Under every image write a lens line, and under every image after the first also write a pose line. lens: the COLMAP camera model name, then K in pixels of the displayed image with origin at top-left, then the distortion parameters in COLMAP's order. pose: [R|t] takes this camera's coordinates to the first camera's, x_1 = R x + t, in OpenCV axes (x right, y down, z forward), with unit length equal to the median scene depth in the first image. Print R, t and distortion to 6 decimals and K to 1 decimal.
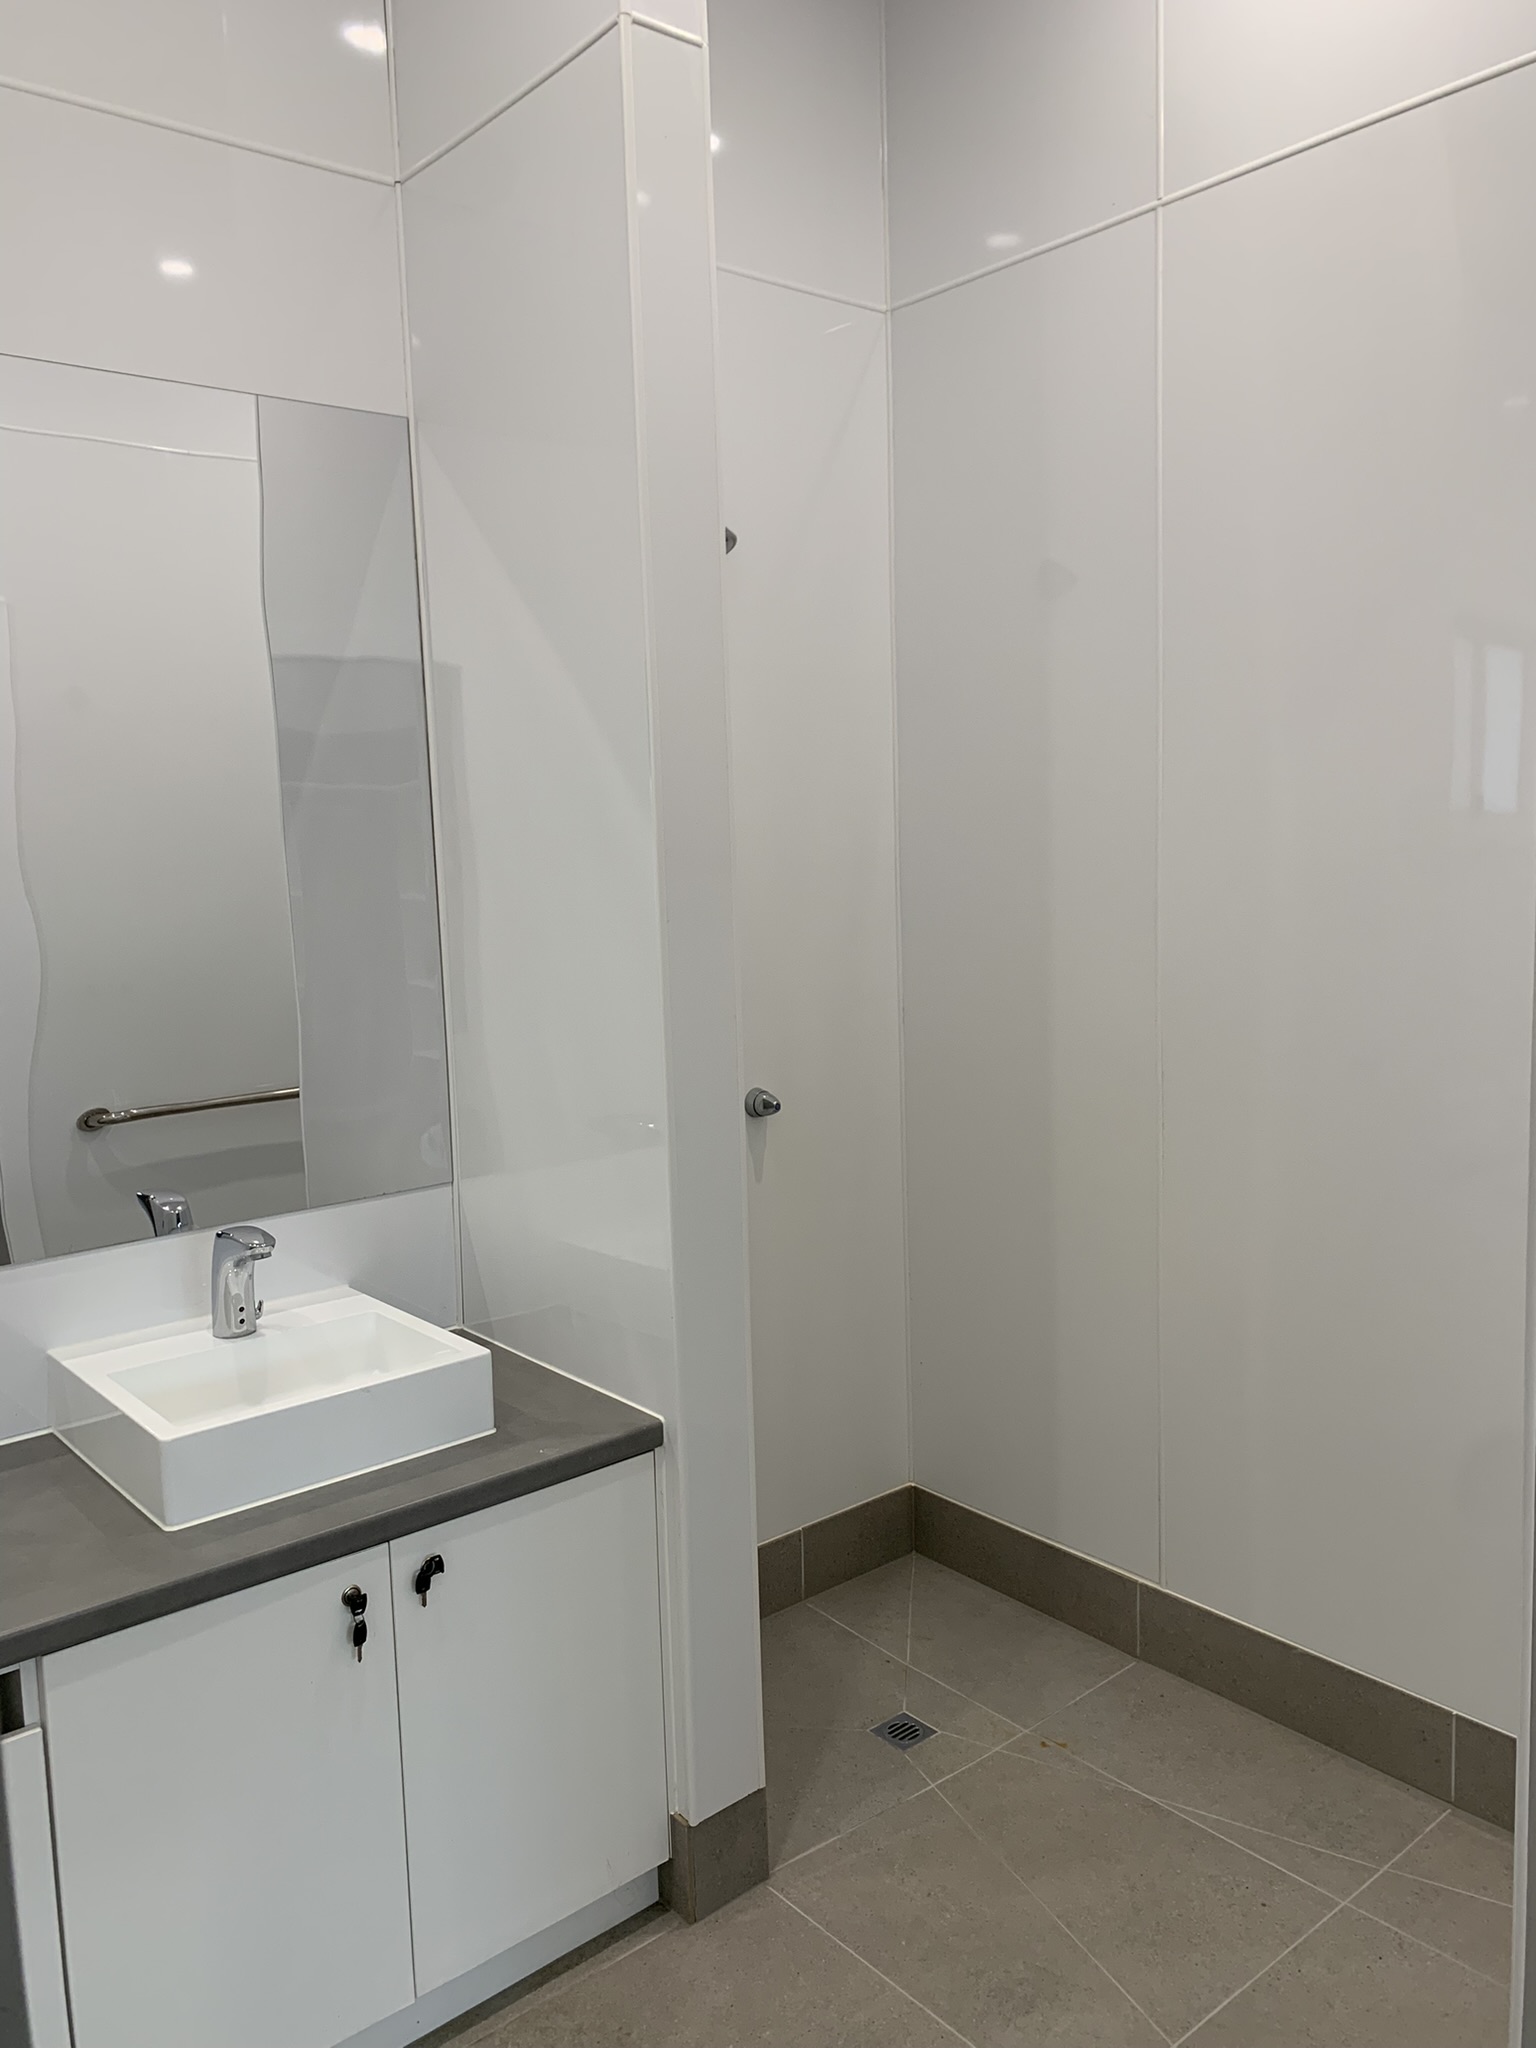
lens RADIAL K [[1556.4, 0, 768.0], [0, 1556.4, 1024.0], [0, 0, 1]] dist [0.007227, -0.005900]
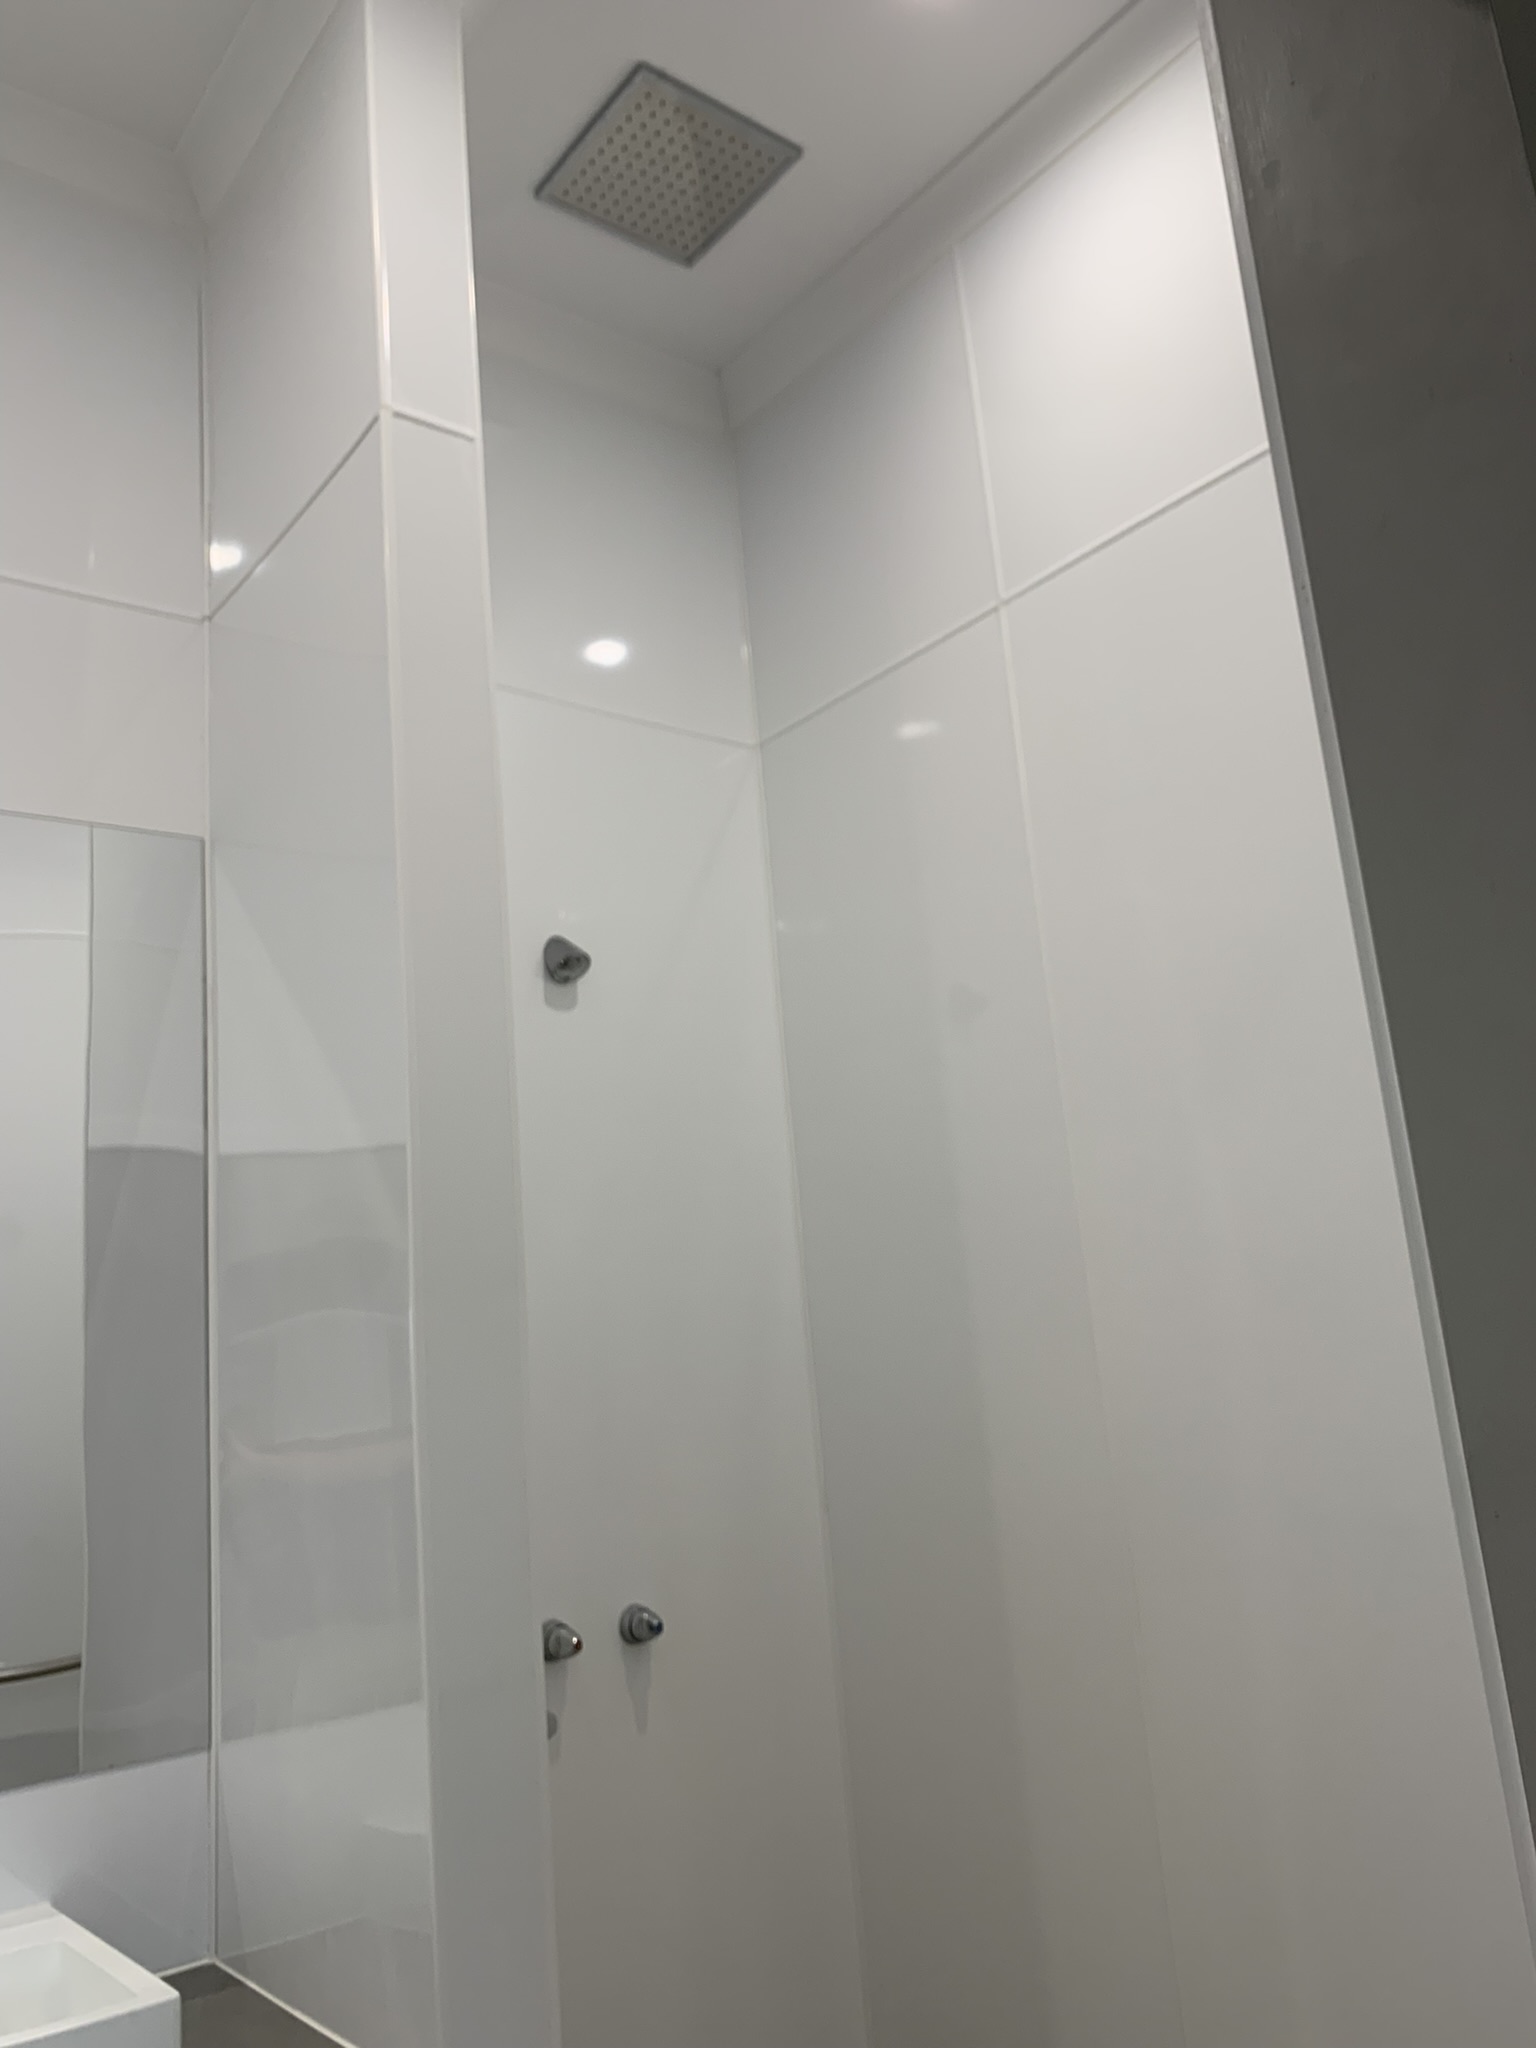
lens RADIAL K [[1556.4, 0, 768.0], [0, 1556.4, 1024.0], [0, 0, 1]] dist [0.007227, -0.005900]
pose [[0.998426, -0.054045, -0.015007, 0.108190], [0.045924, 0.941278, -0.334496, 0.037576], [0.032204, 0.333280, 0.942278, 0.171318]]
